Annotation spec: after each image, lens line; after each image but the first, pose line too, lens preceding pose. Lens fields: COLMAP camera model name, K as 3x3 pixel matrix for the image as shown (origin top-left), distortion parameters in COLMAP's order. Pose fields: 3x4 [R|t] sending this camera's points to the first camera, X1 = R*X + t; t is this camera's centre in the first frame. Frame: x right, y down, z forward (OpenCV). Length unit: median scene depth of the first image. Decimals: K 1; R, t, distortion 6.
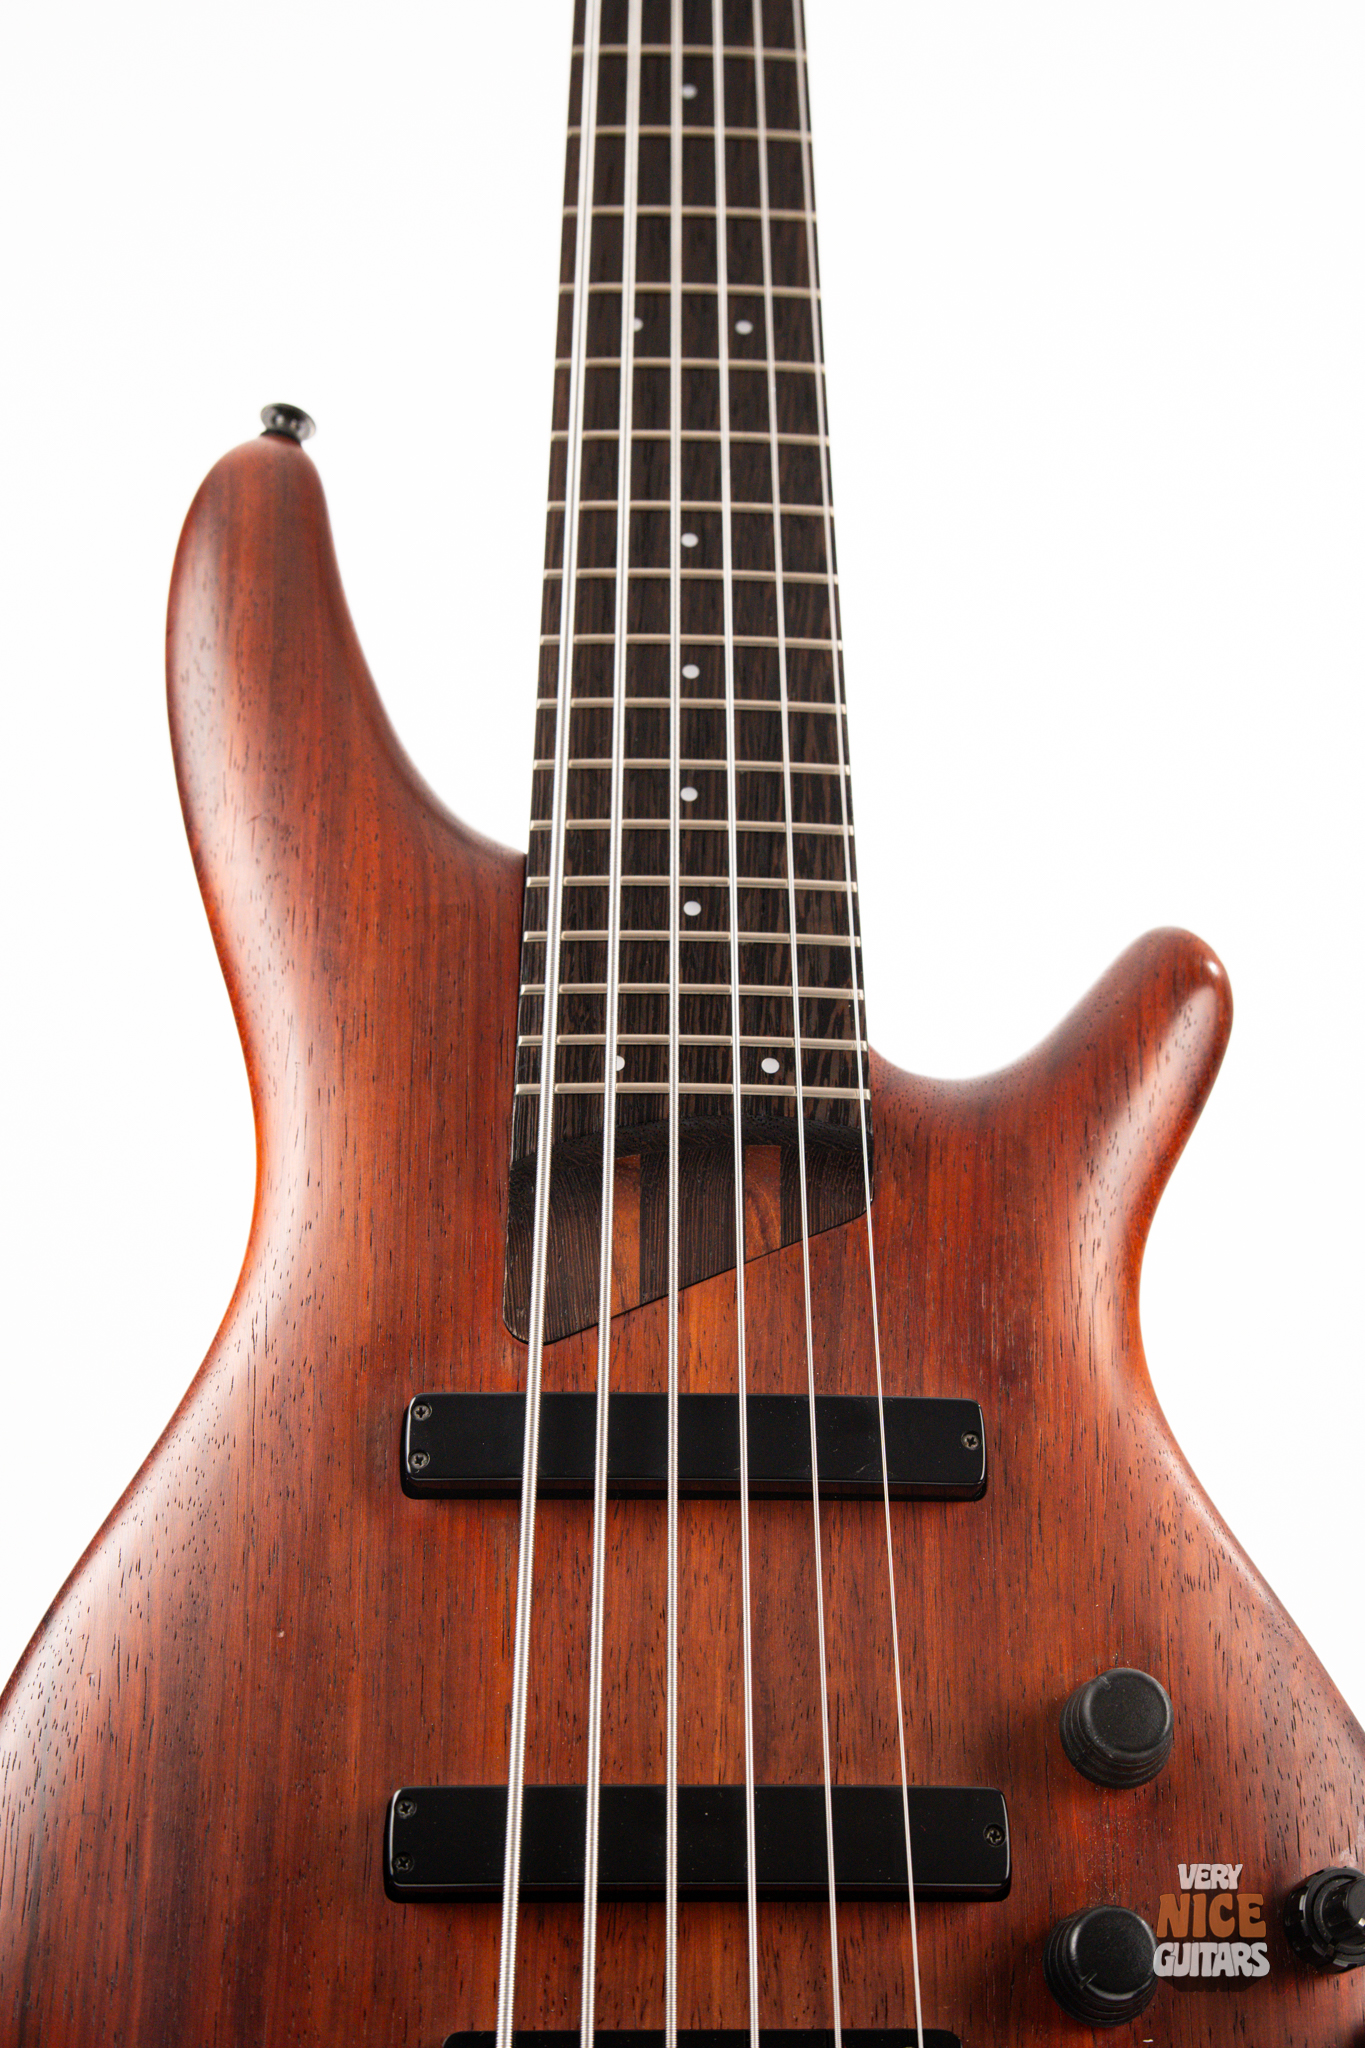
lens RADIAL K [[2944.3, 0, 714.3], [0, 2944.3, 1019.9], [0, 0, 1]] dist [0.047783, 0.000000]
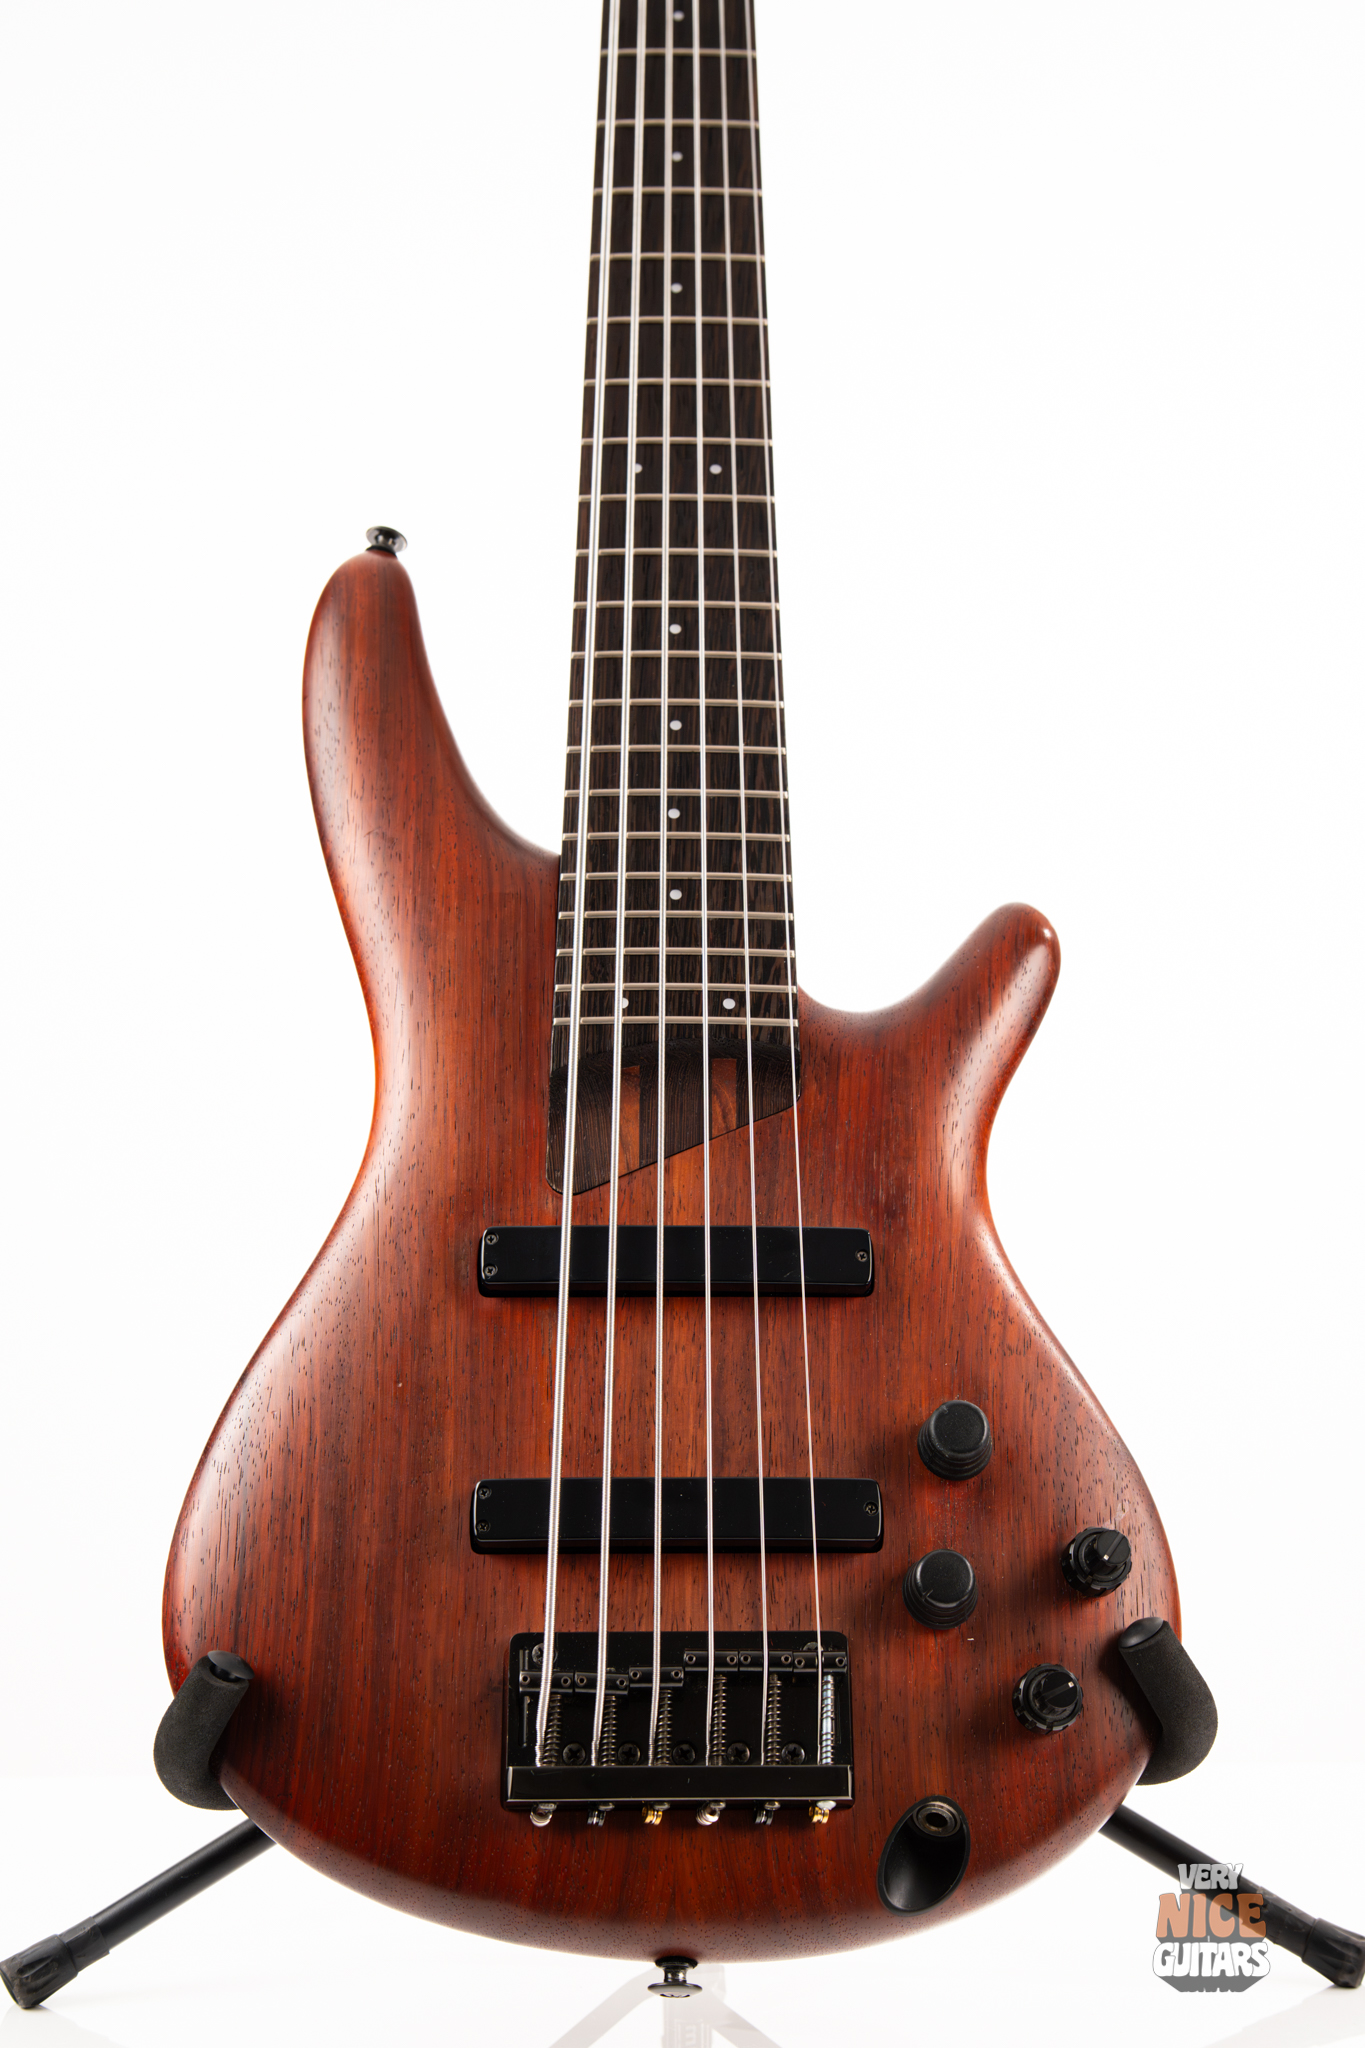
lens RADIAL K [[2944.3, 0, 723.5], [0, 2944.3, 1044.3], [0, 0, 1]] dist [0.047783, 0.000000]
pose [[0.999760, -0.008690, -0.020087, 0.045965], [0.009277, 0.999528, 0.029281, -0.007045], [0.019823, -0.029460, 0.999369, -0.454282]]
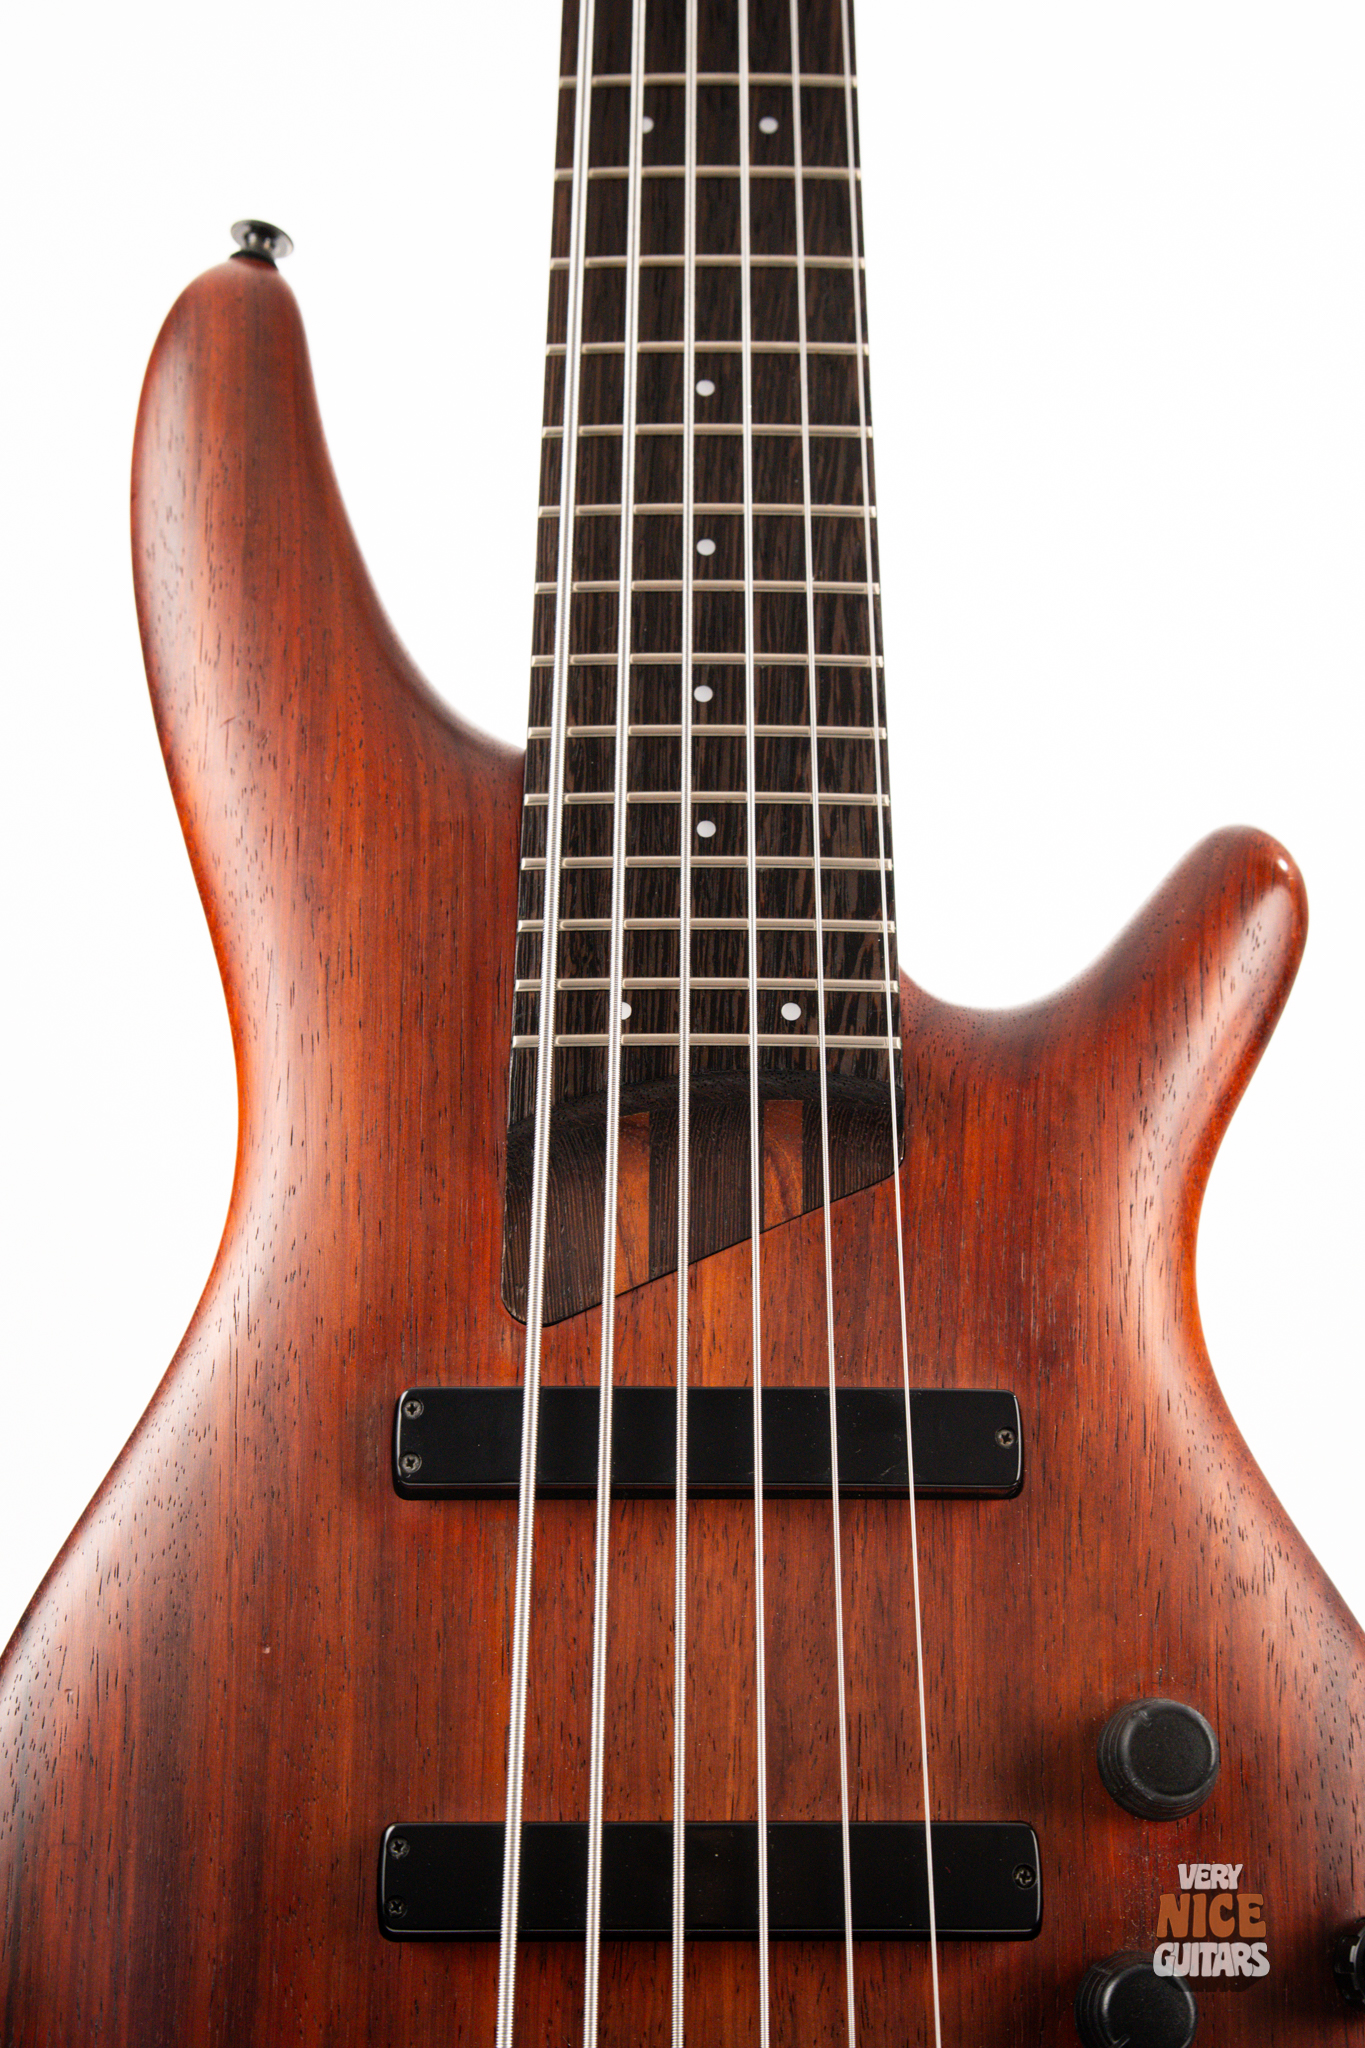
lens RADIAL K [[2944.3, 0, 692.5], [0, 2944.3, 1046.0], [0, 0, 1]] dist [0.047783, 0.000000]
pose [[0.998896, -0.006490, -0.046517, 0.031402], [0.013611, 0.987910, 0.154431, -0.116787], [0.044953, -0.154894, 0.986908, 0.099051]]
